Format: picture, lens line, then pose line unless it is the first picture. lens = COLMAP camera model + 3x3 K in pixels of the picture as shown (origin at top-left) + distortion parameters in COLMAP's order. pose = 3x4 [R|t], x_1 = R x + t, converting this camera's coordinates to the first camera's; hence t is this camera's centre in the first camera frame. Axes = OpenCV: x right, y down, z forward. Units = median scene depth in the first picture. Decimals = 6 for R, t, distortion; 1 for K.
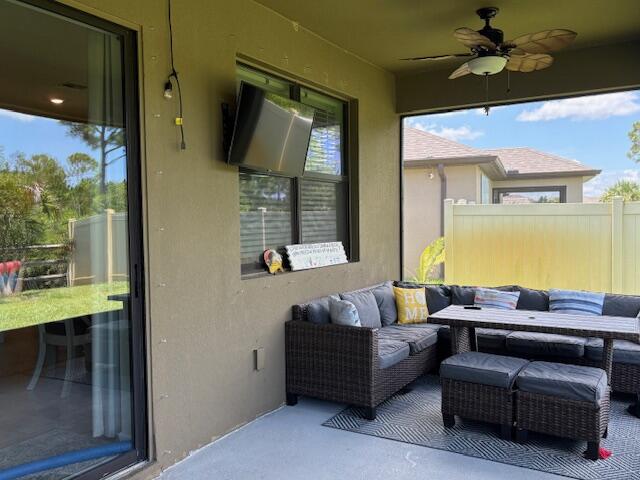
lens RADIAL K [[575.1, 0, 320.0], [0, 575.1, 240.0], [0, 0, 1]] dist [0.012364, 0.003581]
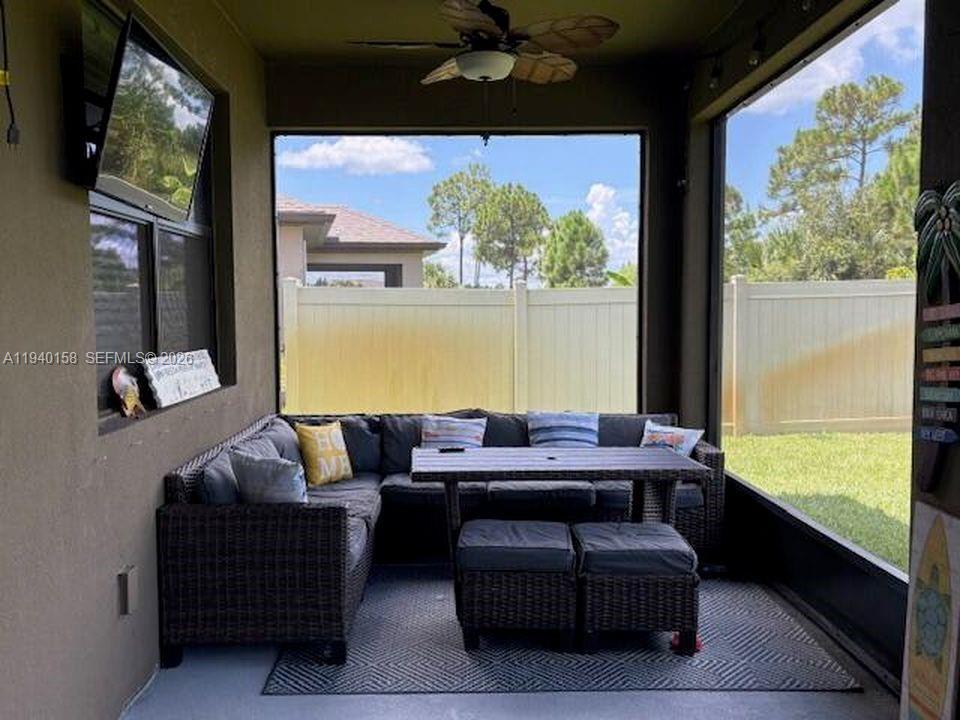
lens RADIAL K [[845.6, 0, 479.9], [0, 845.6, 371.8], [0, 0, 1]] dist [0.128963, -0.268884]
pose [[0.848092, -0.033965, 0.528759, -0.214383], [0.014613, 0.999063, 0.040736, -0.006577], [-0.529647, -0.026821, 0.847794, 0.205447]]
